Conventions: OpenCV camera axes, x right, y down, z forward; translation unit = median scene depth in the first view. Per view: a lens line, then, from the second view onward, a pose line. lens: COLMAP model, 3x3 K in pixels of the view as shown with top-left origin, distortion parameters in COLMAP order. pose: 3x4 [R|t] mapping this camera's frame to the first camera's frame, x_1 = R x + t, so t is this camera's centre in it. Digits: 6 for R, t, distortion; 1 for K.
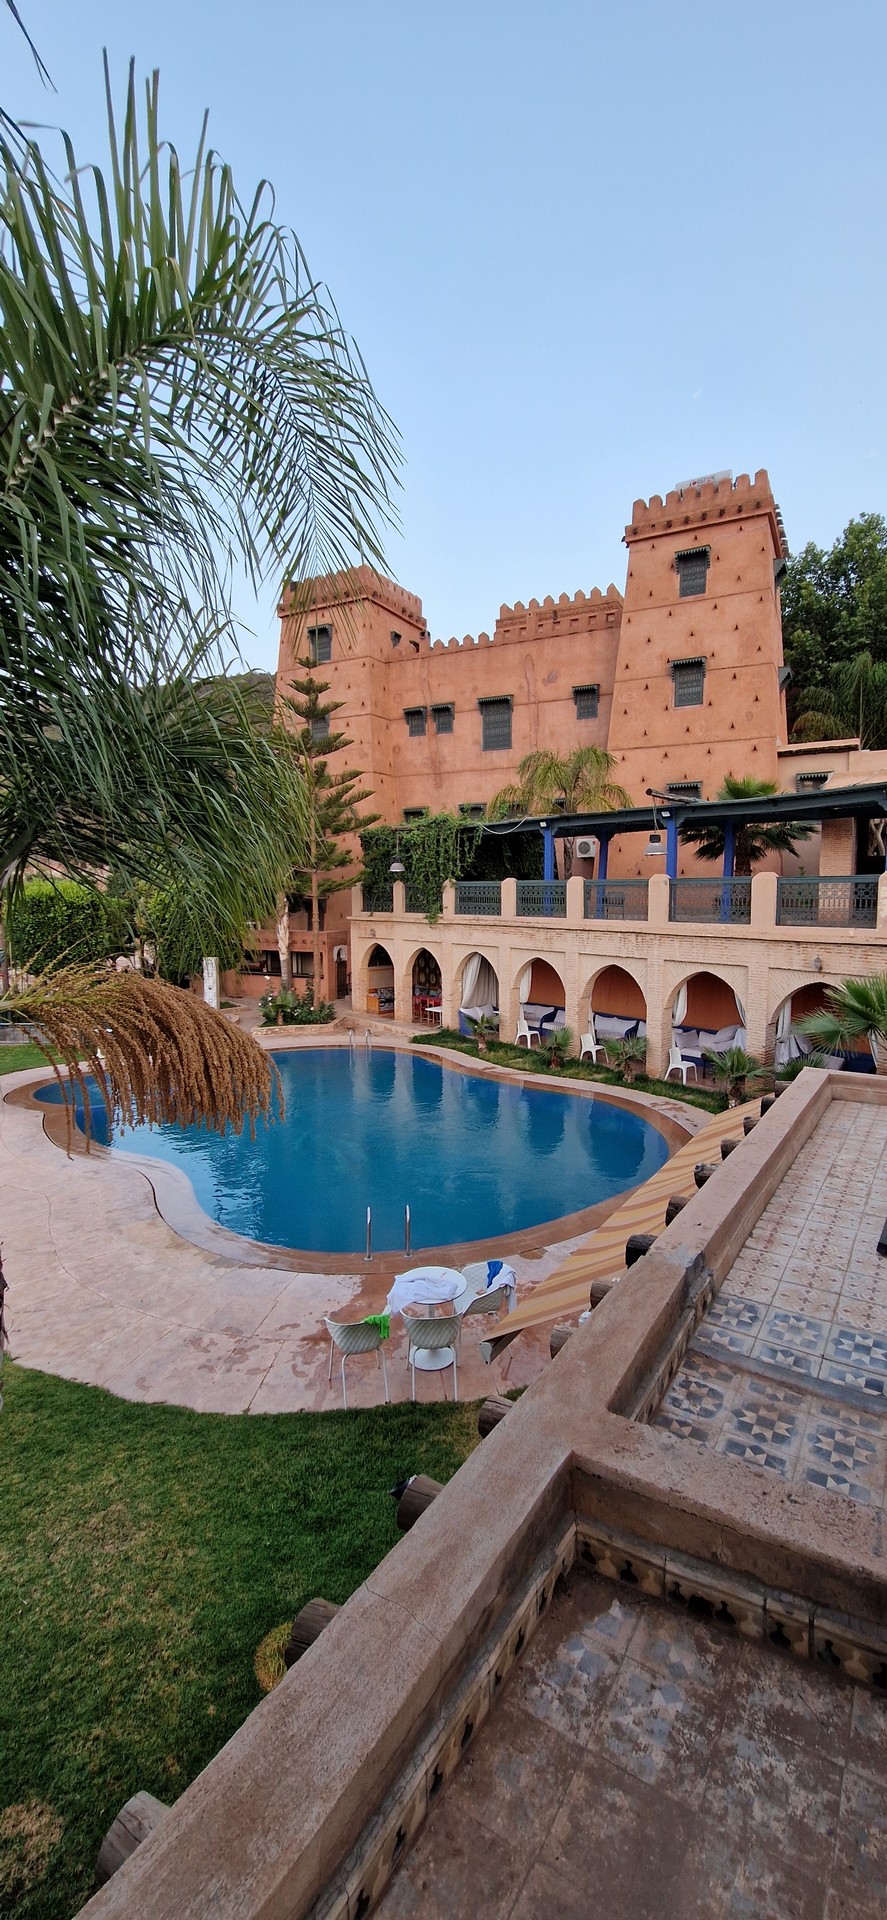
lens RADIAL K [[782.2, 0, 457.8], [0, 782.2, 964.0], [0, 0, 1]] dist [0.005076, -0.000025]
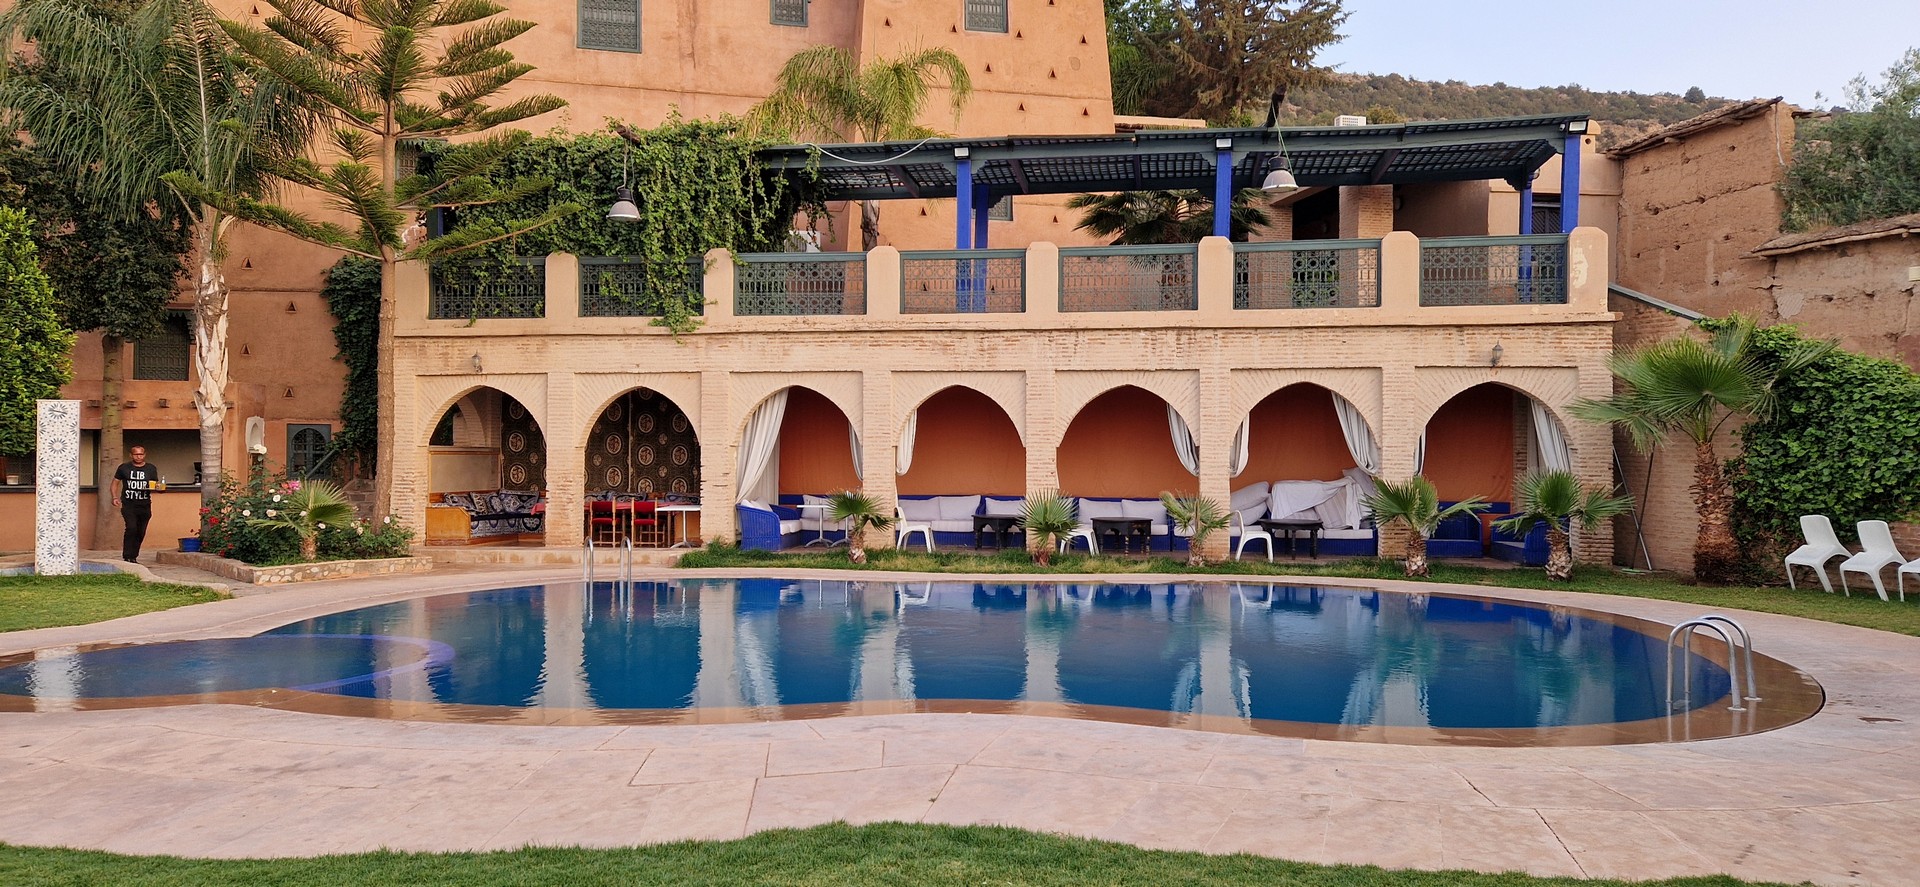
lens RADIAL K [[1286.1, 0, 962.3], [0, 1286.1, 447.5], [0, 0, 1]] dist [0.085338, -0.075479]
pose [[0.753029, 0.009356, 0.657921, -0.412470], [0.056288, 0.995318, -0.078579, 0.089696], [-0.655575, 0.096205, 0.748976, 0.252604]]
